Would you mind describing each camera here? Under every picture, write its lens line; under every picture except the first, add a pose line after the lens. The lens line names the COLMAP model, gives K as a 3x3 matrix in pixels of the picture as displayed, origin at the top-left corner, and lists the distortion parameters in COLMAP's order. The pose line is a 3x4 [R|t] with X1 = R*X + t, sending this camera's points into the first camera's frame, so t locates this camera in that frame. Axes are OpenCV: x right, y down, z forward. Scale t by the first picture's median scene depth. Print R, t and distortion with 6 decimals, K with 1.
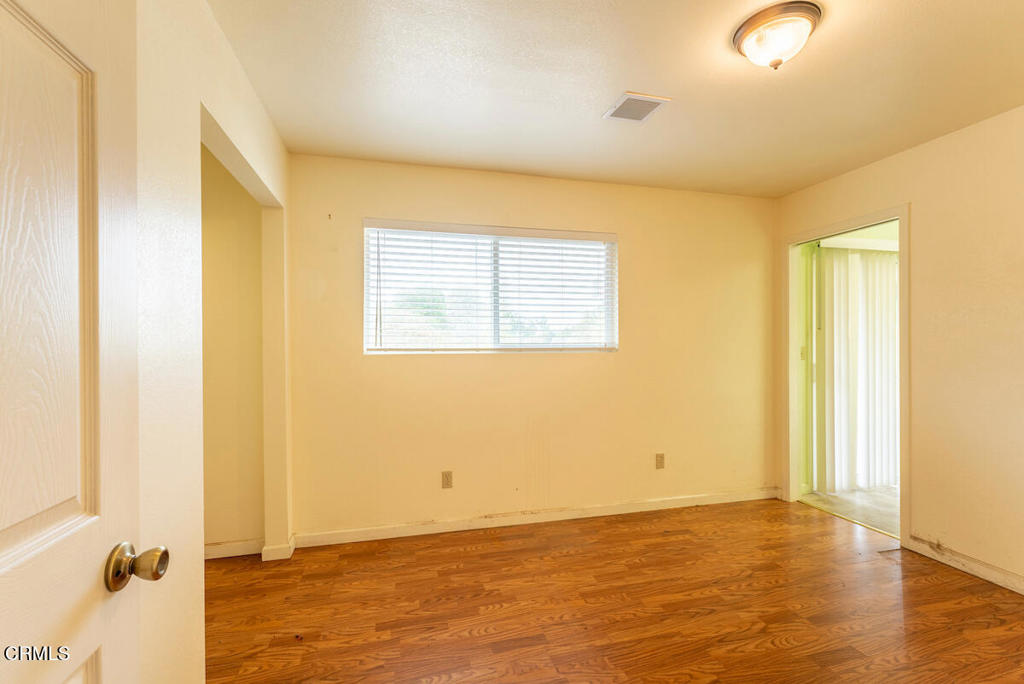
lens RADIAL K [[456.1, 0, 513.7], [0, 456.1, 343.9], [0, 0, 1]] dist [-0.003524, -0.000161]
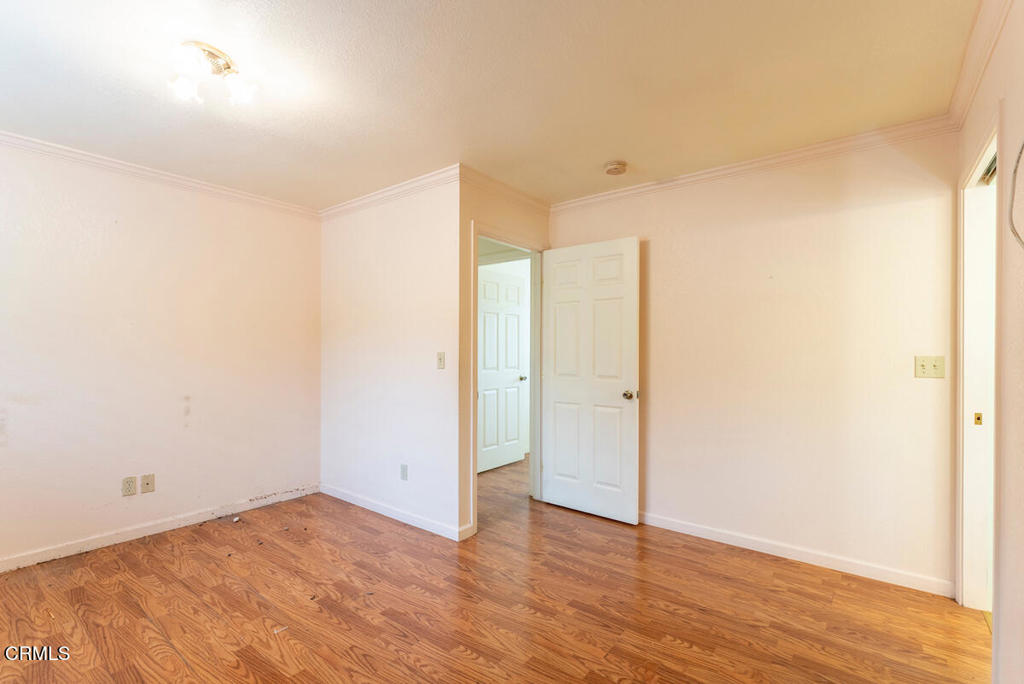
lens RADIAL K [[456.1, 0, 511.7], [0, 456.1, 347.2], [0, 0, 1]] dist [-0.003524, -0.000161]
pose [[0.614214, 0.001726, -0.789138, 0.140664], [-0.009104, 0.999947, -0.004899, 0.001365], [0.789087, 0.010193, 0.614197, -0.105702]]
